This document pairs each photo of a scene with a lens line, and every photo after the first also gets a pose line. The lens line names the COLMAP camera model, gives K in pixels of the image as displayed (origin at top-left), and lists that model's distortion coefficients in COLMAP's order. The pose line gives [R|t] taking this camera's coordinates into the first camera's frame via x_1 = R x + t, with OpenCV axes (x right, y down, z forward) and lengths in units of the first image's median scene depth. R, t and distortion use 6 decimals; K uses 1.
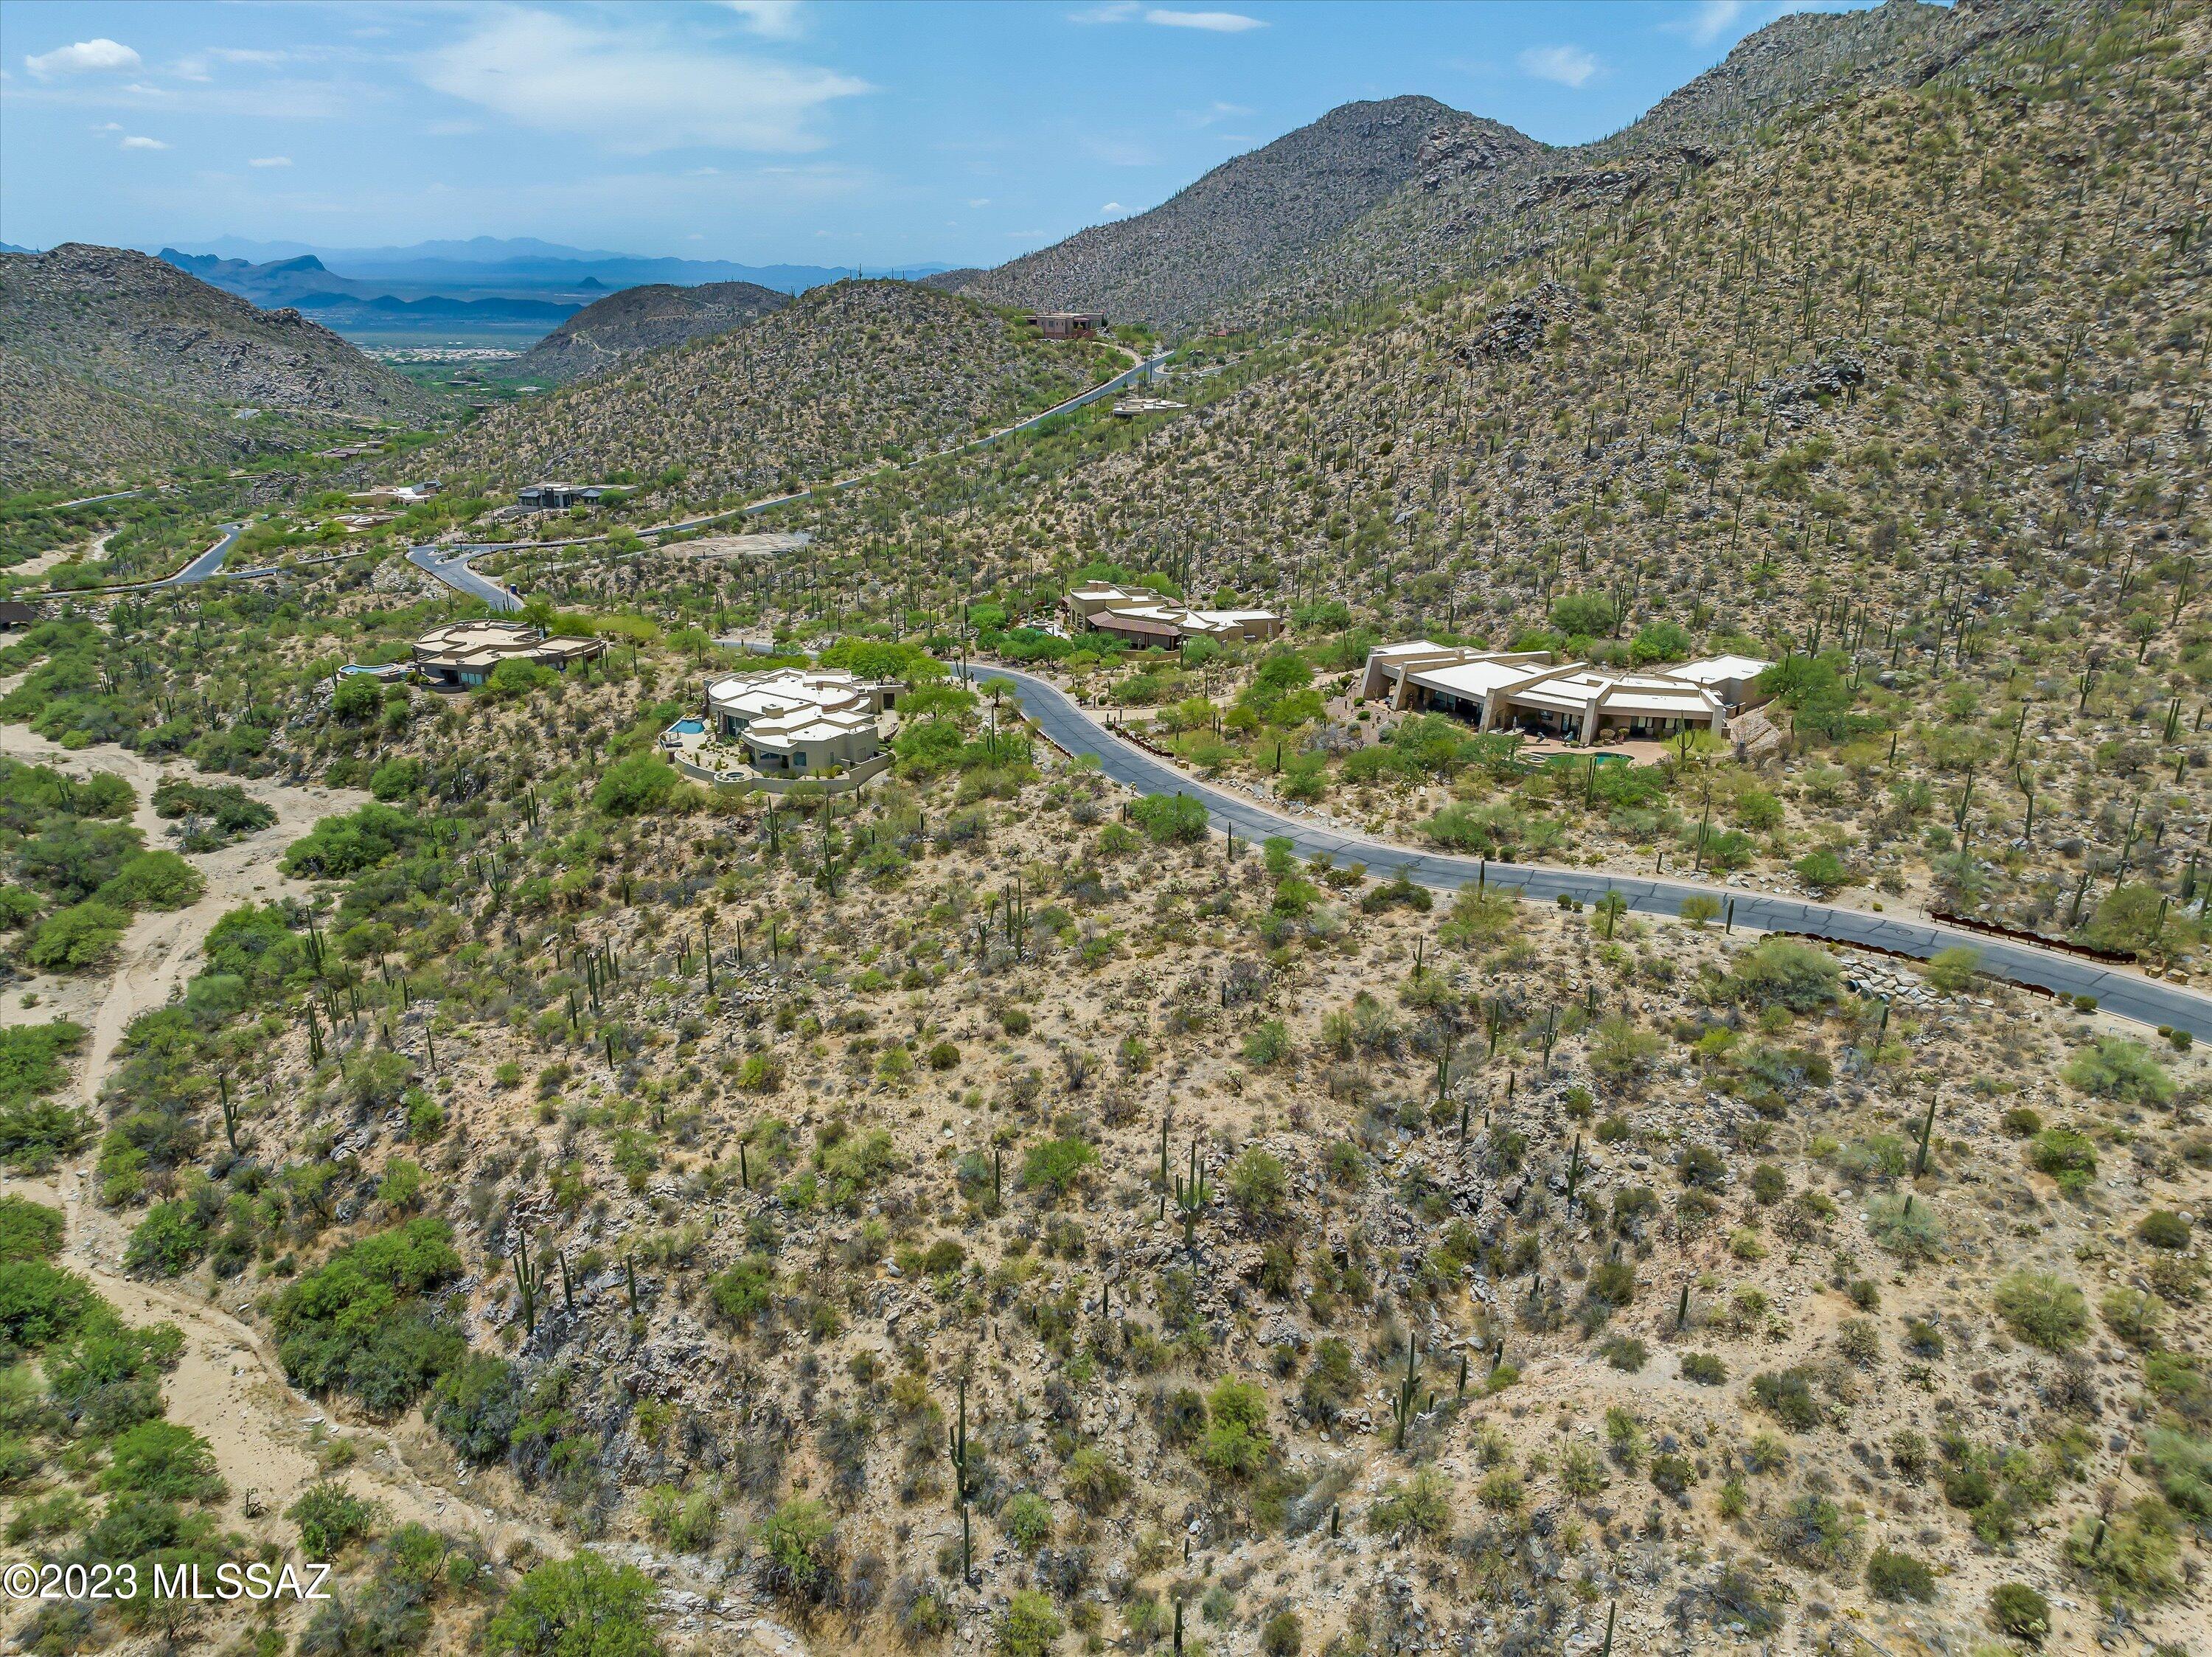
lens RADIAL K [[1538.6, 0, 1114.9], [0, 1538.6, 829.7], [0, 0, 1]] dist [-0.024099, 0.026575]
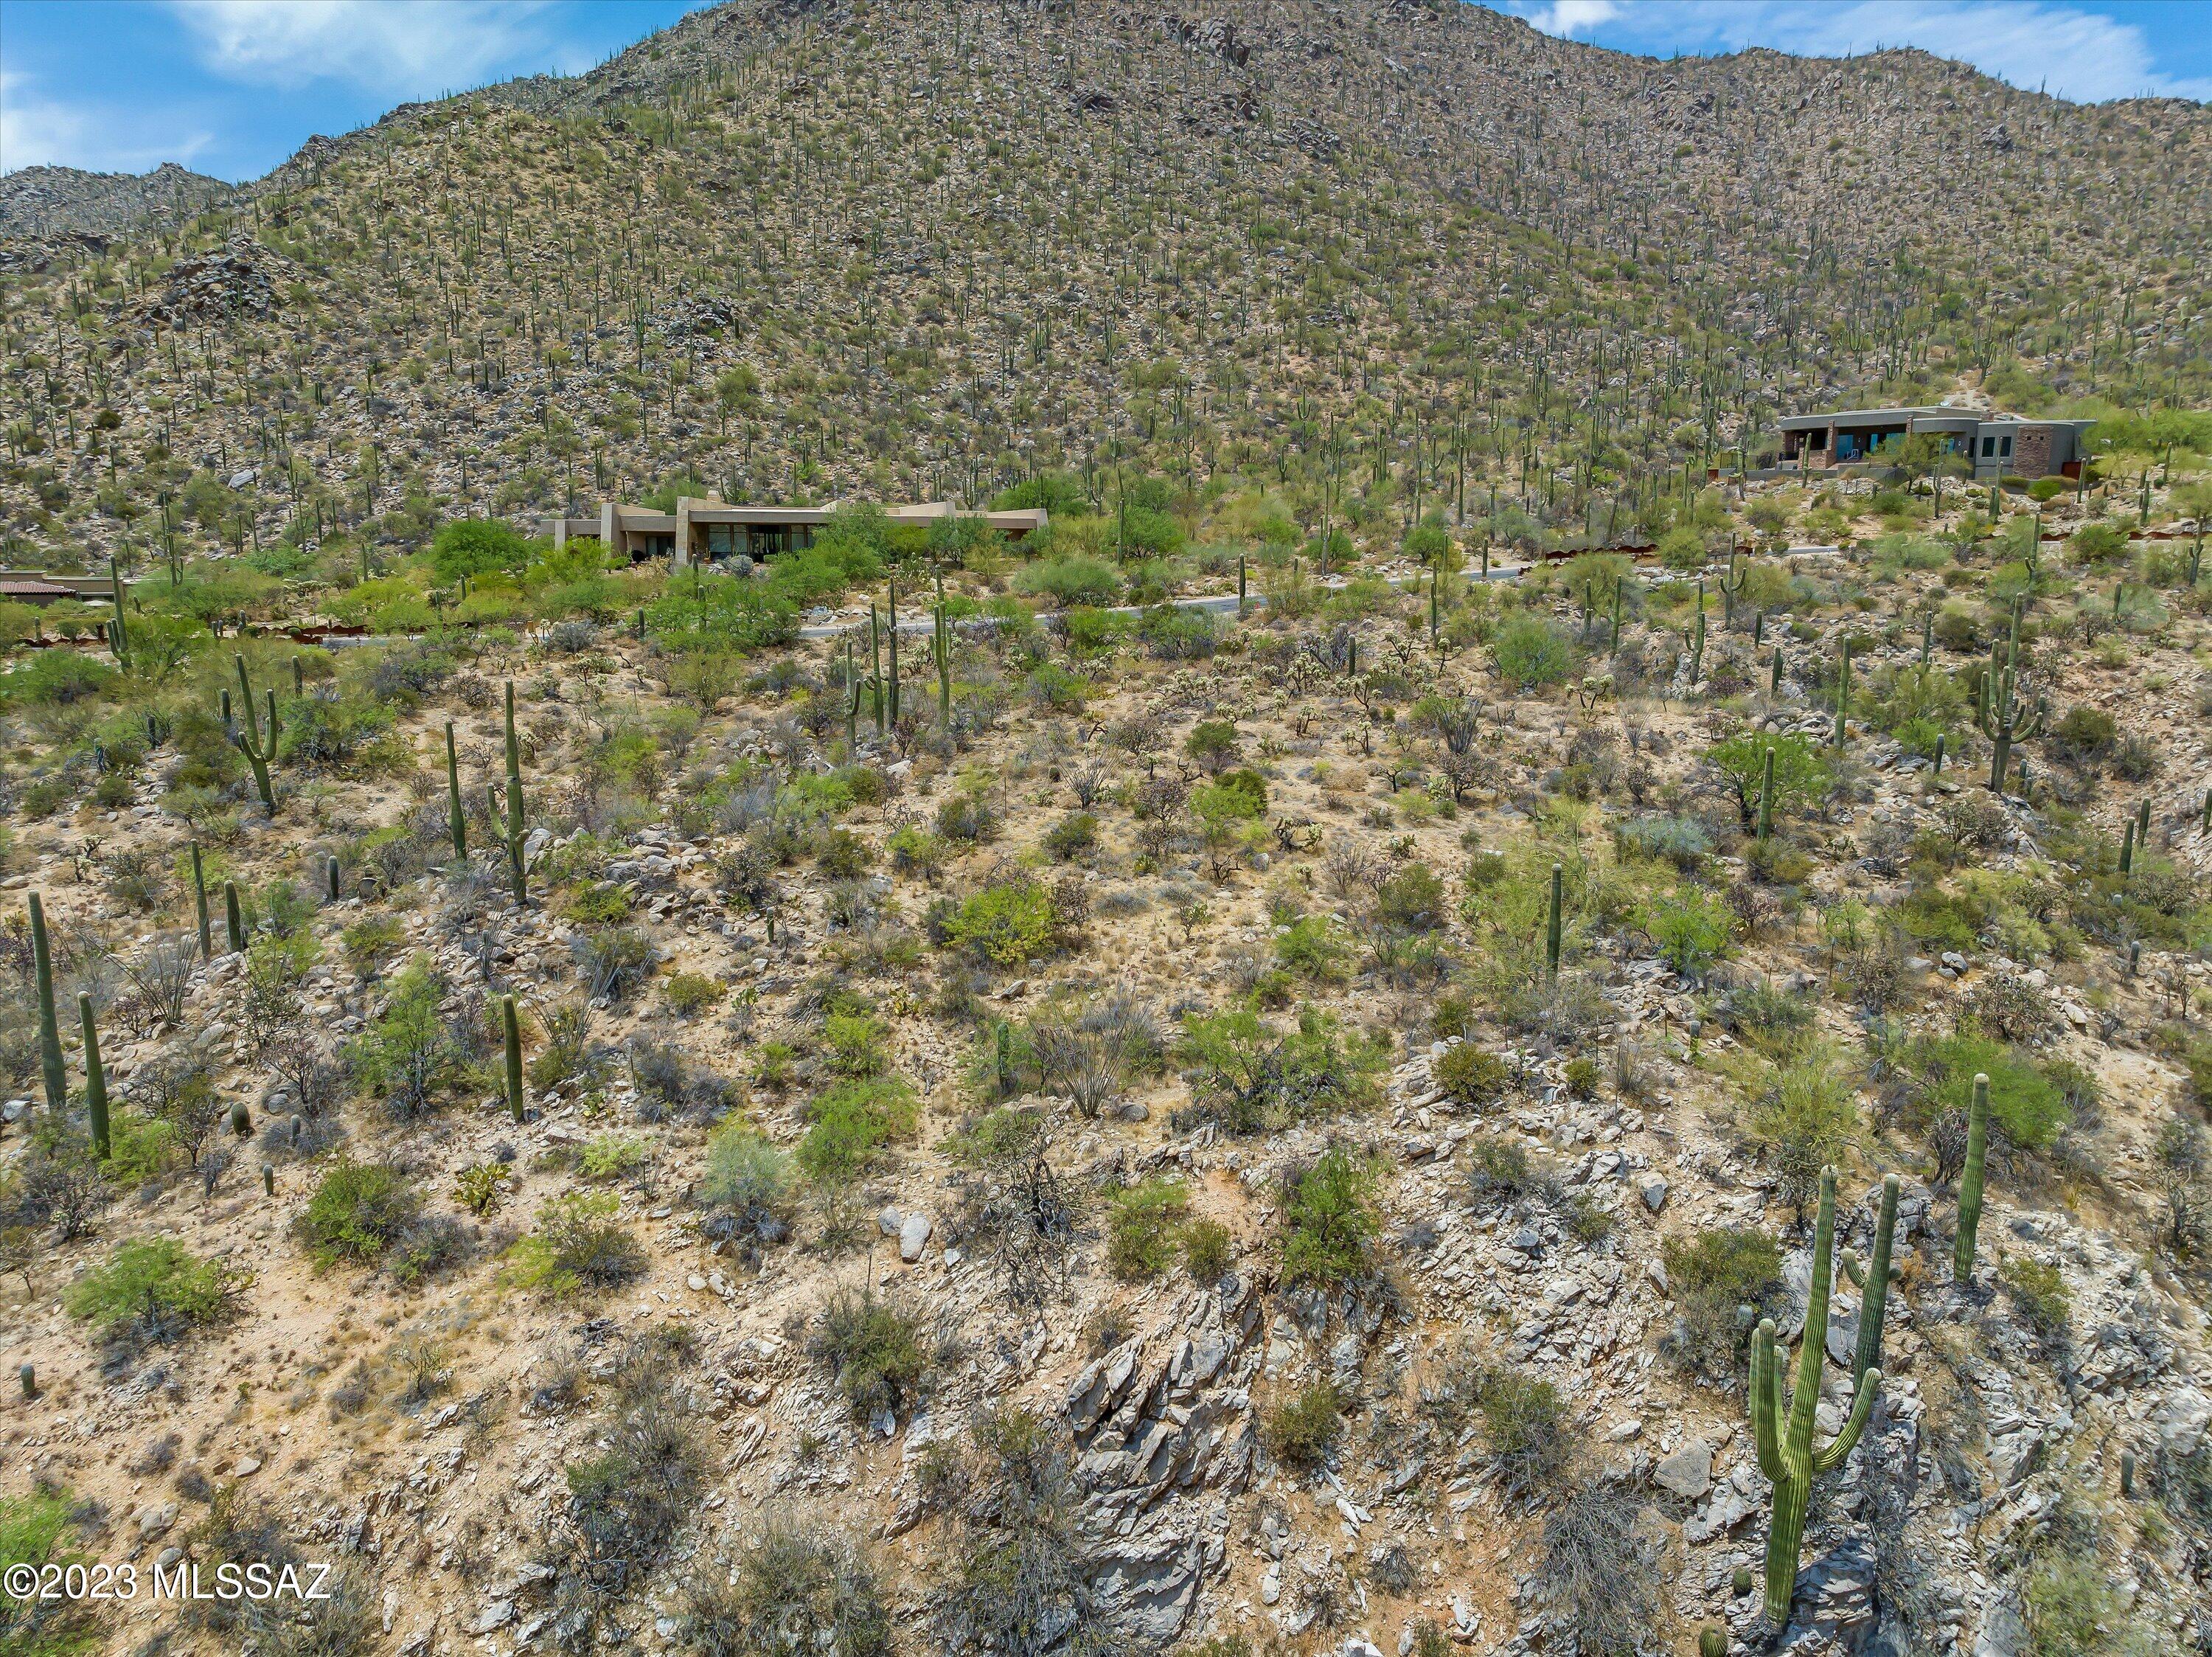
lens RADIAL K [[1538.6, 0, 1109.8], [0, 1538.6, 832.6], [0, 0, 1]] dist [-0.024099, 0.026575]
pose [[0.517129, -0.172853, 0.838272, -0.269309], [0.293563, 0.955806, 0.015990, 0.070674], [-0.803989, 0.237817, 0.545018, 0.394837]]
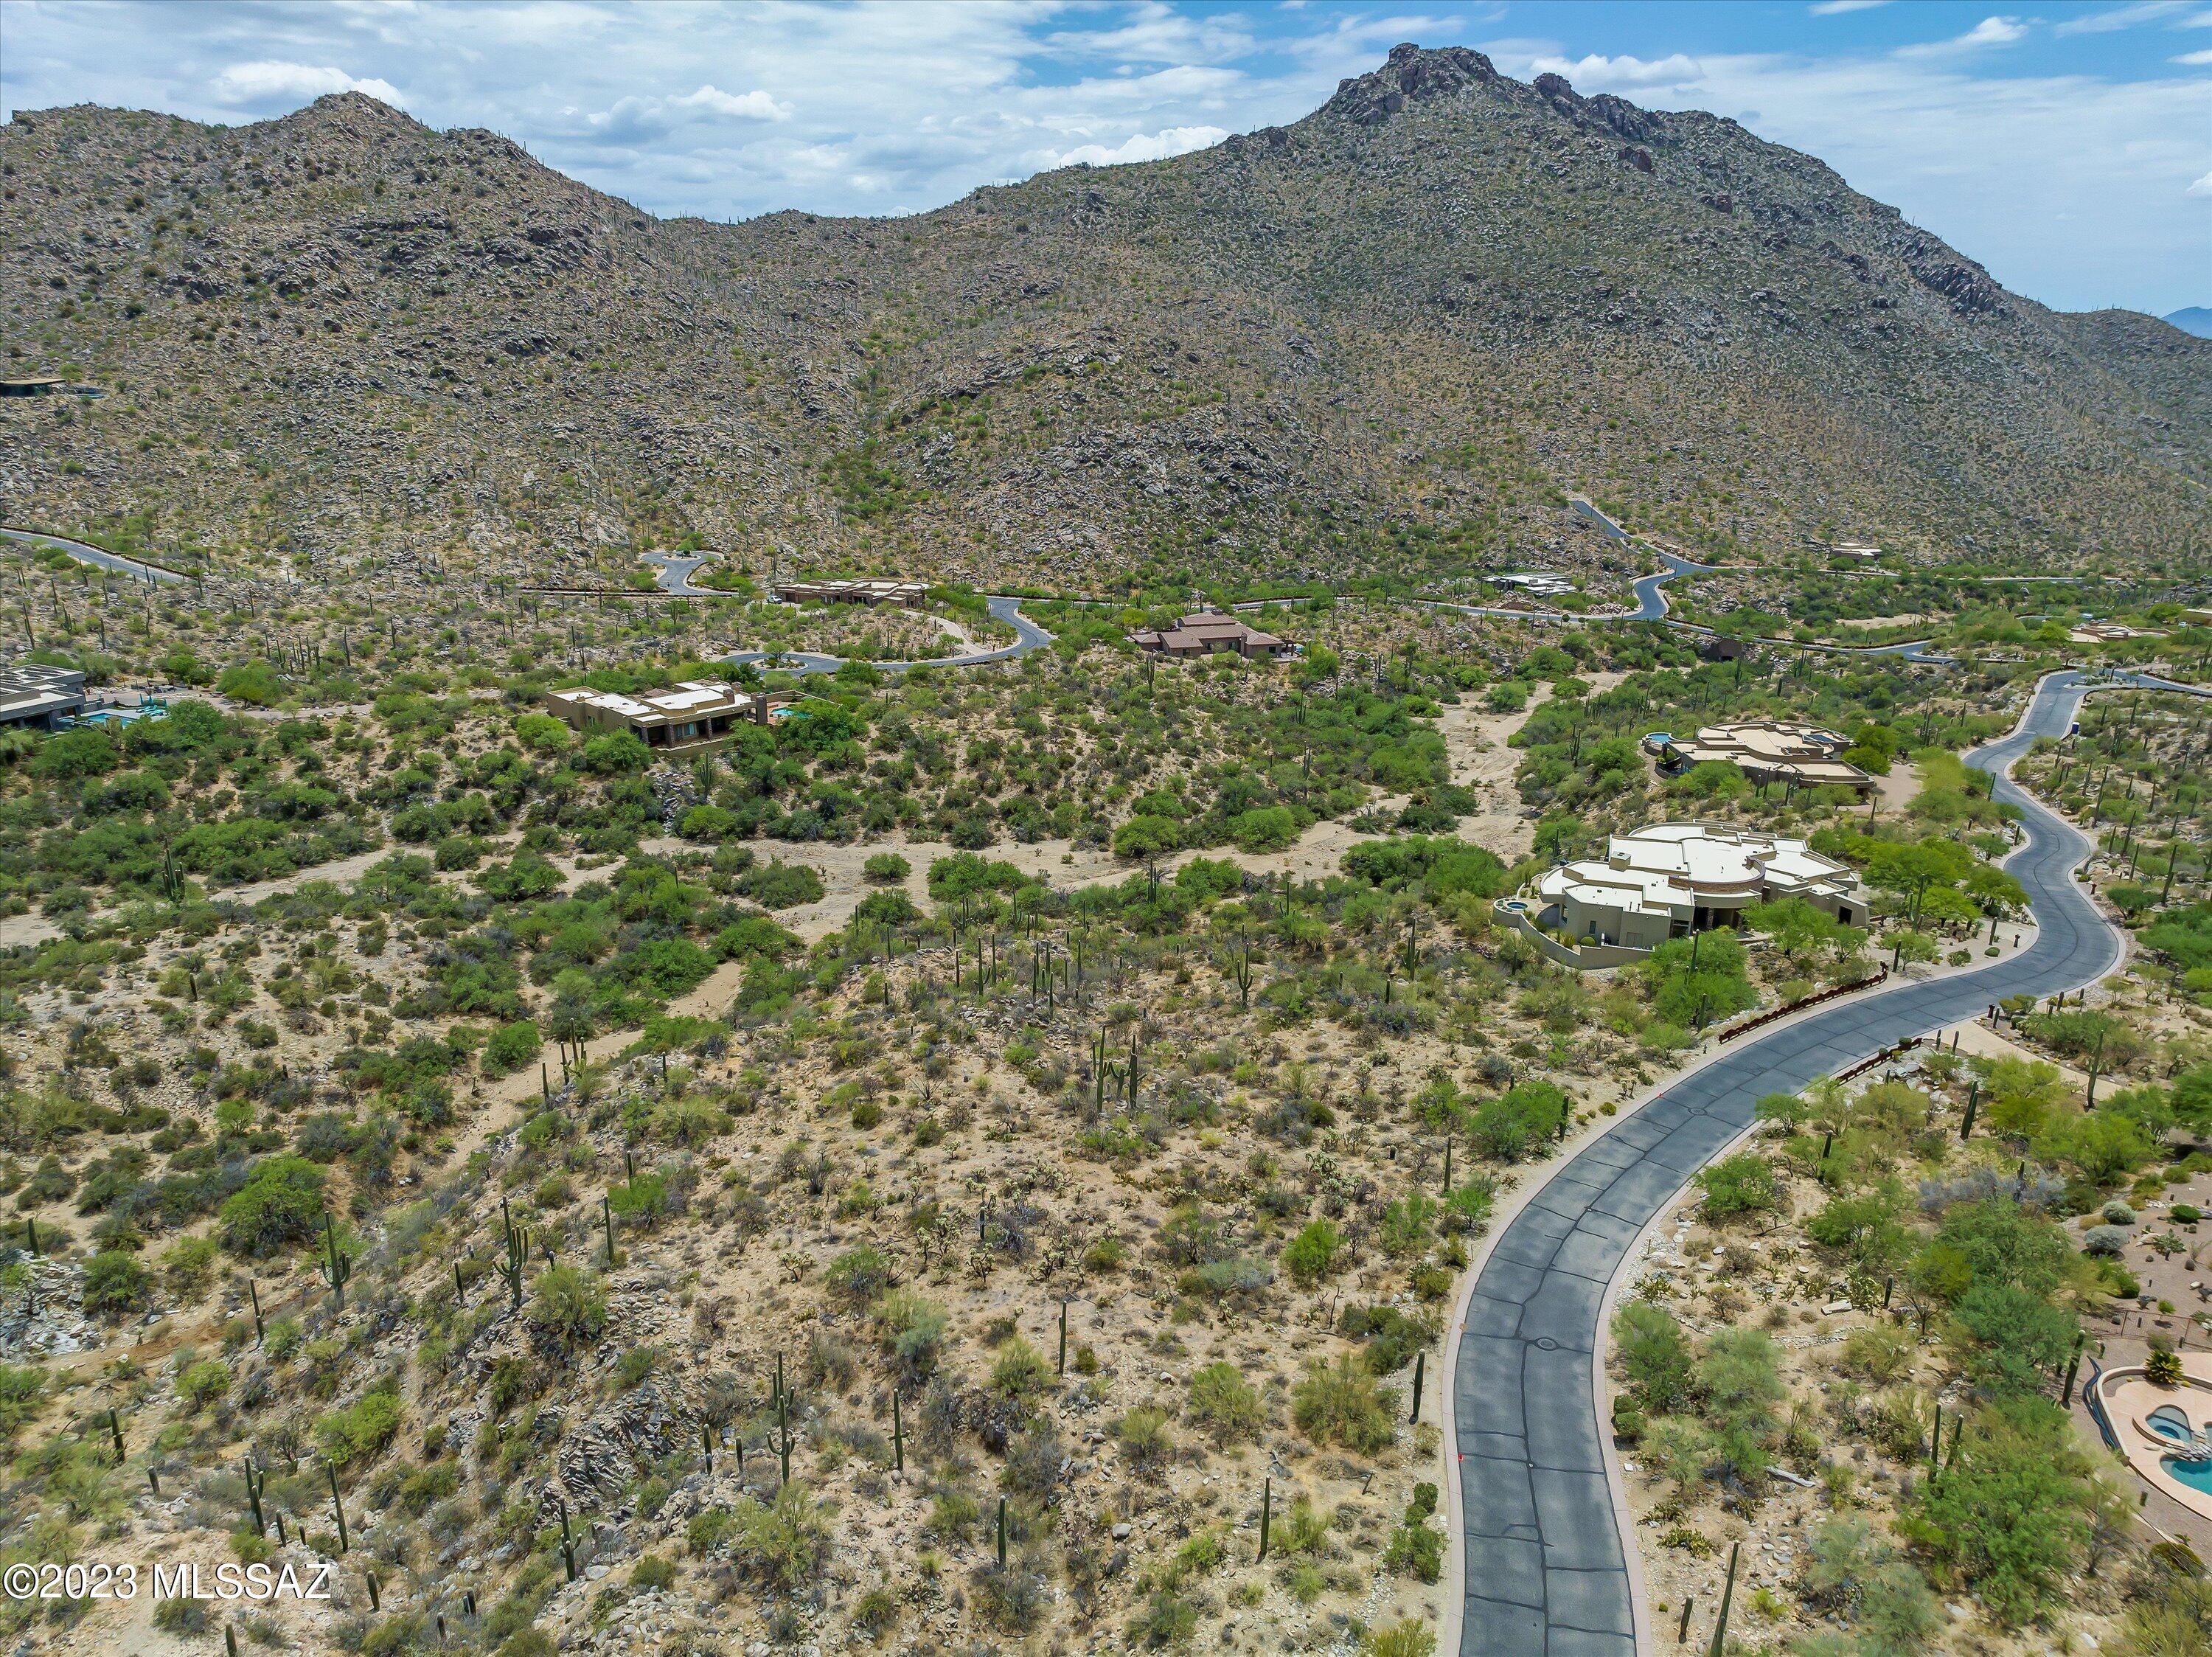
lens RADIAL K [[1538.6, 0, 1113.8], [0, 1538.6, 828.4], [0, 0, 1]] dist [-0.024099, 0.026575]
pose [[0.268777, 0.289295, -0.918731, 0.399380], [-0.339025, 0.921207, 0.190892, -0.135616], [0.901566, 0.260166, 0.345677, 0.380855]]
